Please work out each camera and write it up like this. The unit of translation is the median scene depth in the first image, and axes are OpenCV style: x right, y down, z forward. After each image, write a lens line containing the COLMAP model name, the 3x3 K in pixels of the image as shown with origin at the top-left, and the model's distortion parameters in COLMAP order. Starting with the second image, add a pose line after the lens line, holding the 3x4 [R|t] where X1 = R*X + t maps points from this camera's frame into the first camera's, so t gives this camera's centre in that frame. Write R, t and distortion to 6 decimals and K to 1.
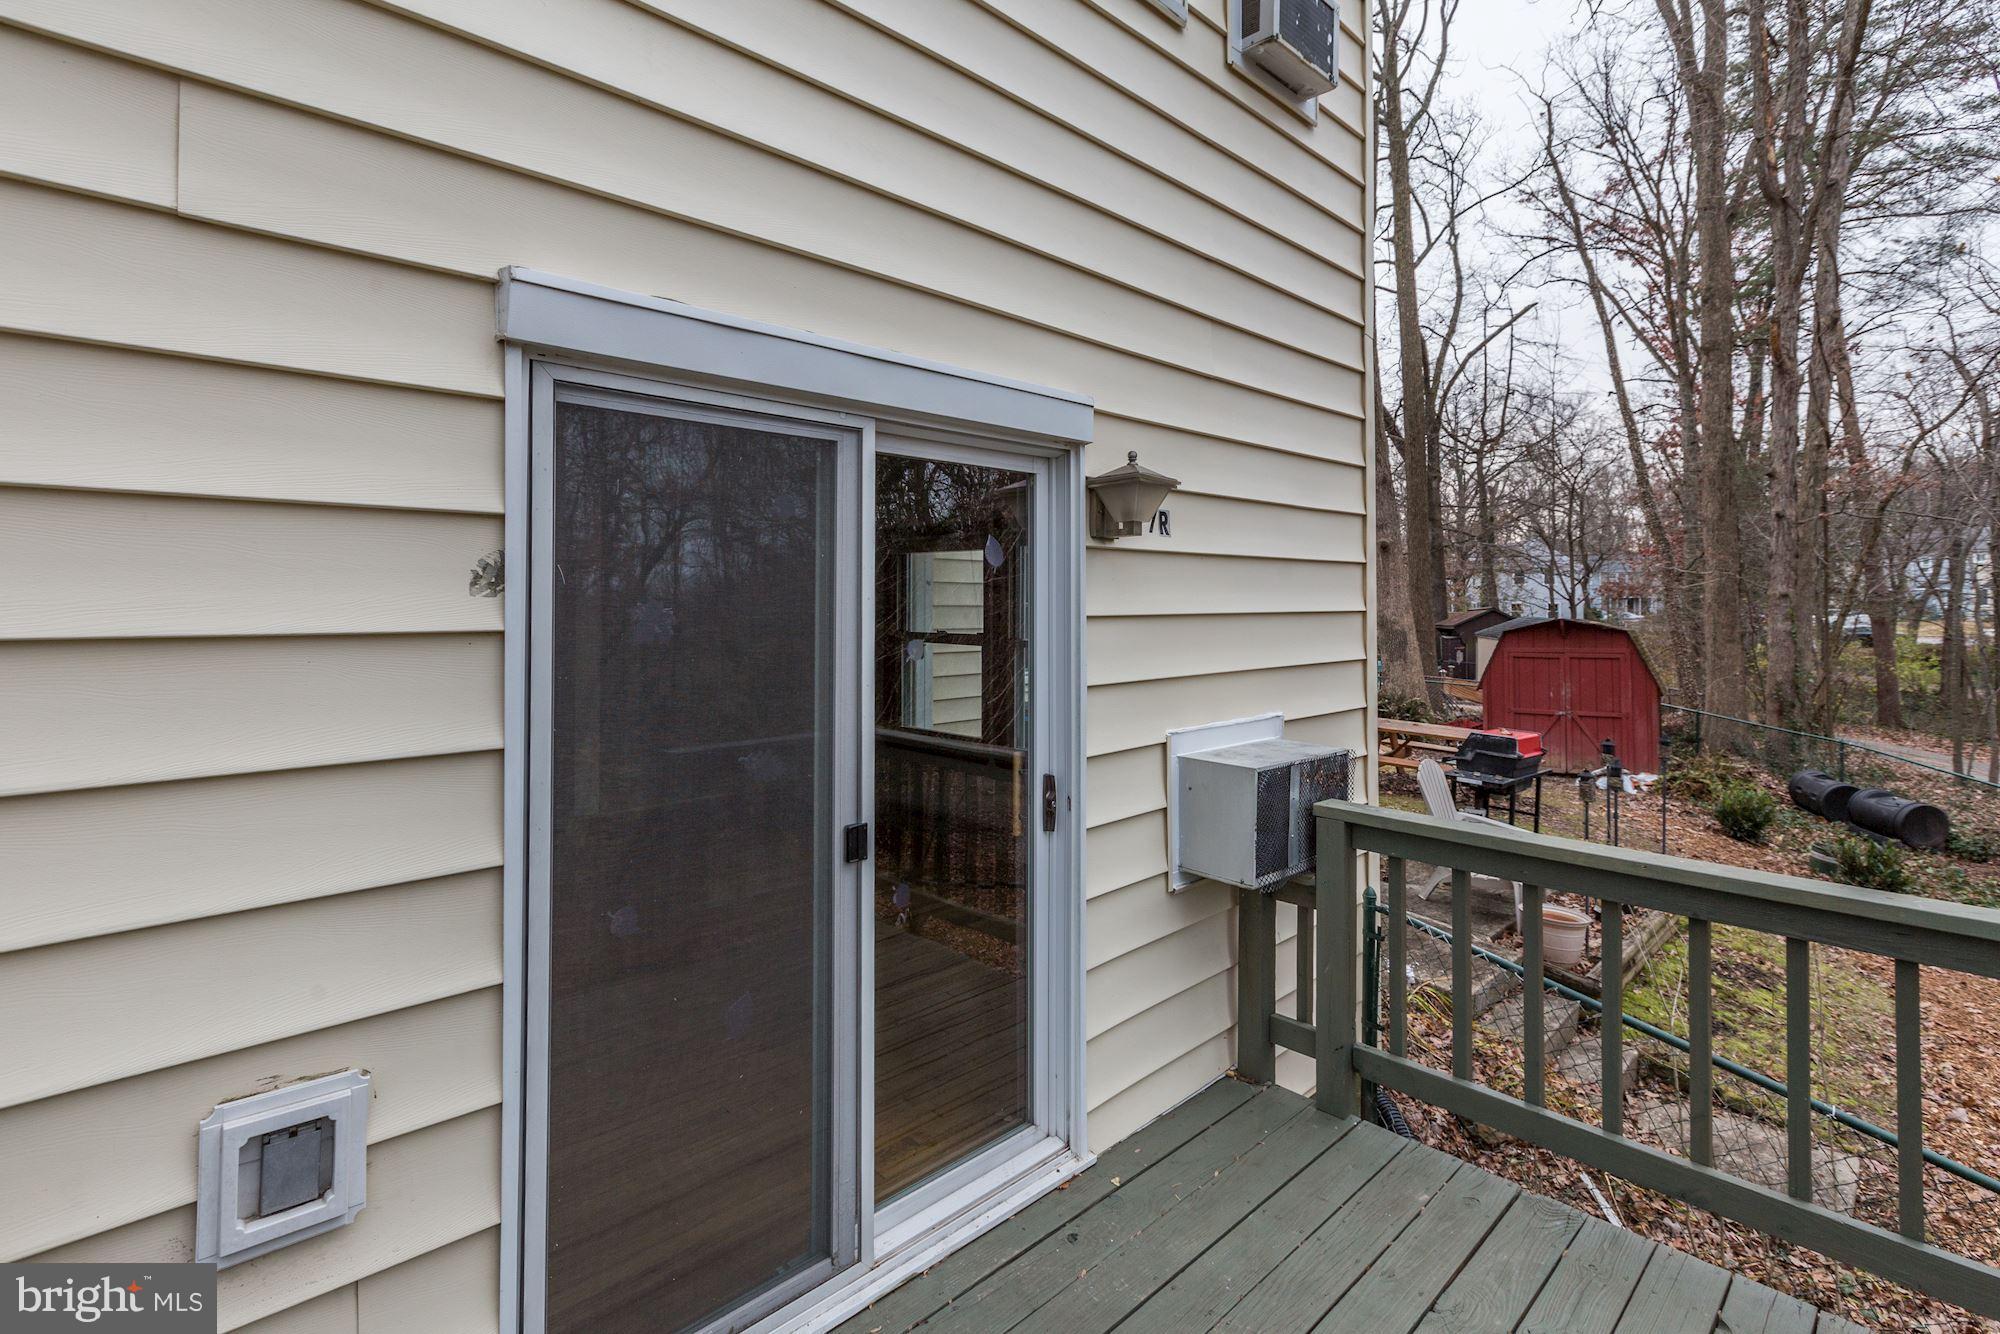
lens RADIAL K [[922.1, 0, 978.6], [0, 922.1, 597.4], [0, 0, 1]] dist [-0.002699, 0.005244]
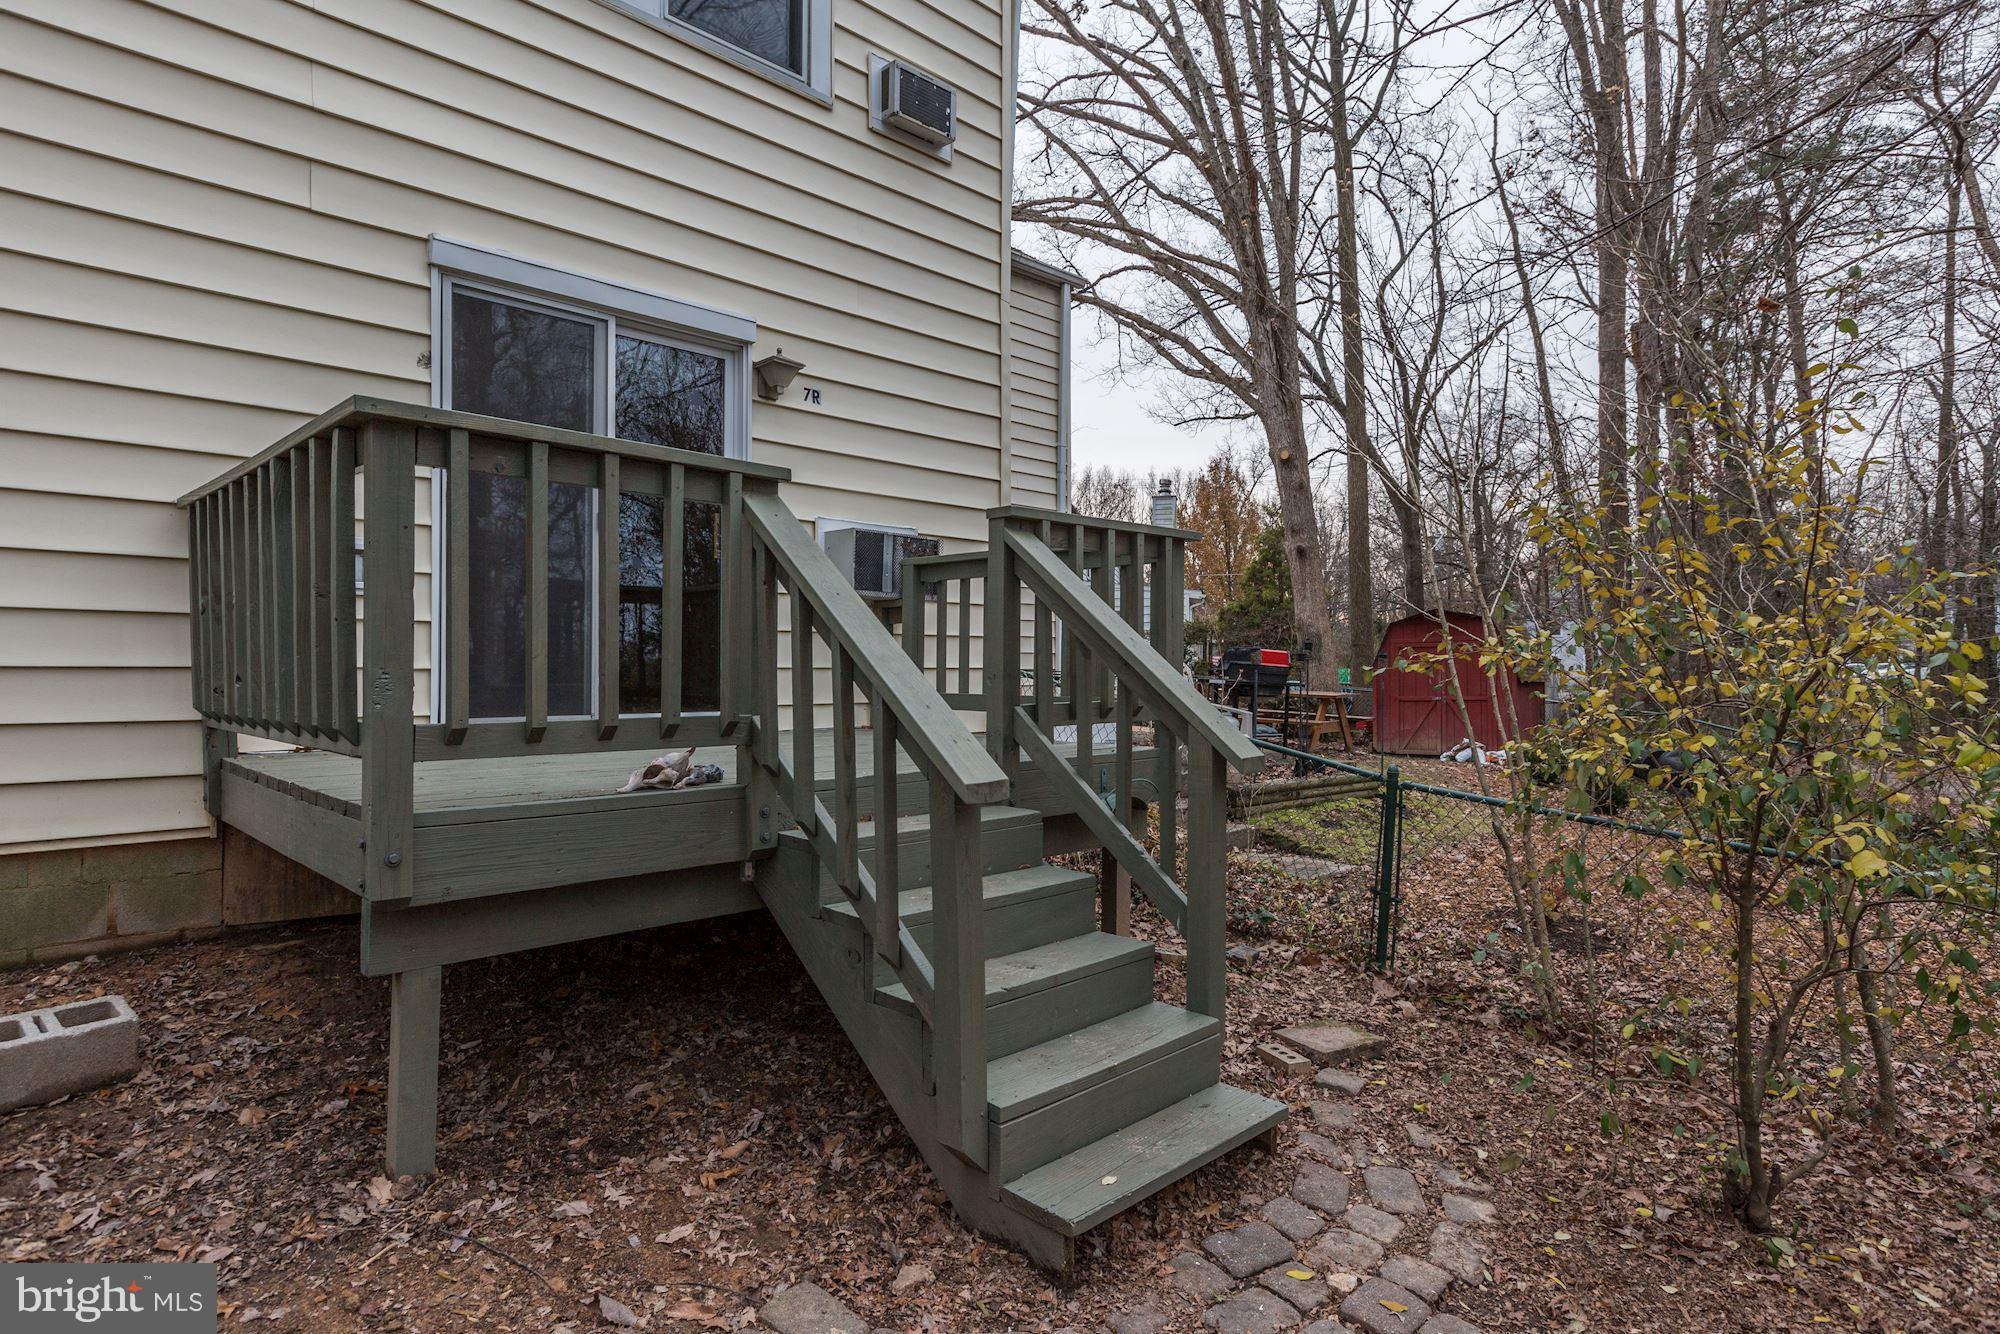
lens RADIAL K [[1002.9, 0, 986.7], [0, 1002.9, 672.1], [0, 0, 1]] dist [0.002353, -0.001723]
pose [[0.999872, 0.012079, 0.010479, 0.577869], [-0.012388, 0.999477, 0.029877, 0.430960], [-0.010112, -0.030003, 0.999499, -1.044186]]
